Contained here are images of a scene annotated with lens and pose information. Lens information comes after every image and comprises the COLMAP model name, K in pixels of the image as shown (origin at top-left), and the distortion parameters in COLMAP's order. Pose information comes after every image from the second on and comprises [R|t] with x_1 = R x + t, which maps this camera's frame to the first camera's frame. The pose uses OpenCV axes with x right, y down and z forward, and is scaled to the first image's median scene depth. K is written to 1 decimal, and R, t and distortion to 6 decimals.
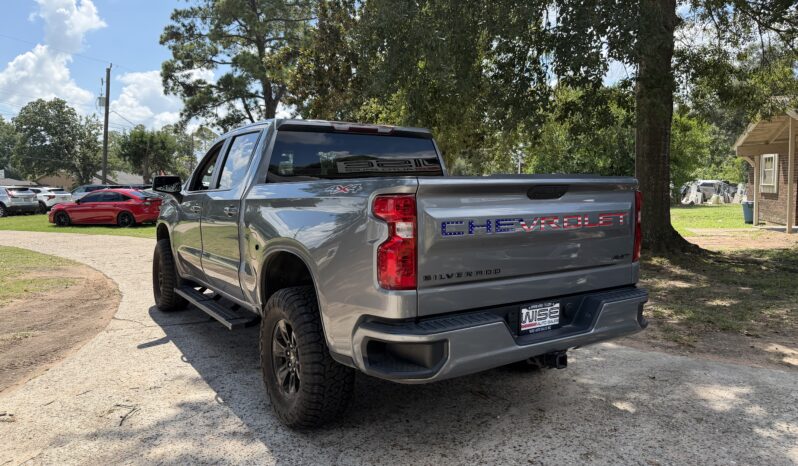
lens RADIAL K [[561.1, 0, 401.1], [0, 561.1, 232.3], [0, 0, 1]] dist [0.050099, -0.066198]
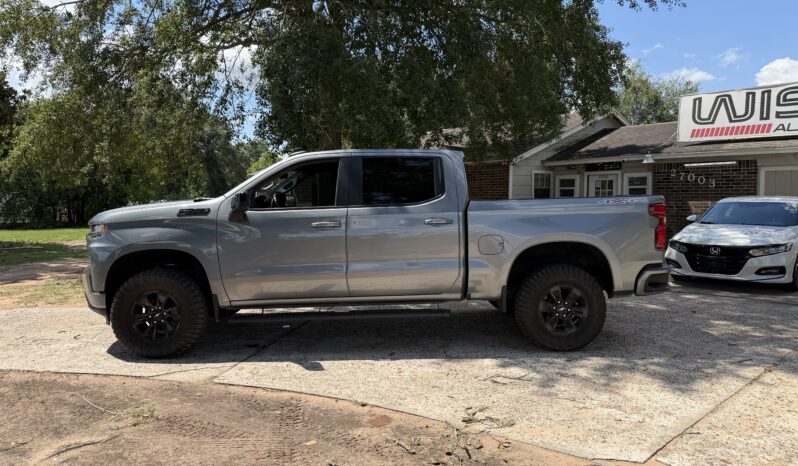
lens RADIAL K [[561.1, 0, 398.1], [0, 561.1, 233.2], [0, 0, 1]] dist [0.050099, -0.066198]
pose [[0.514762, -0.047926, 0.855993, -1.515213], [0.071610, 0.997351, 0.012777, -0.035592], [-0.854337, 0.054720, 0.516830, 0.481672]]
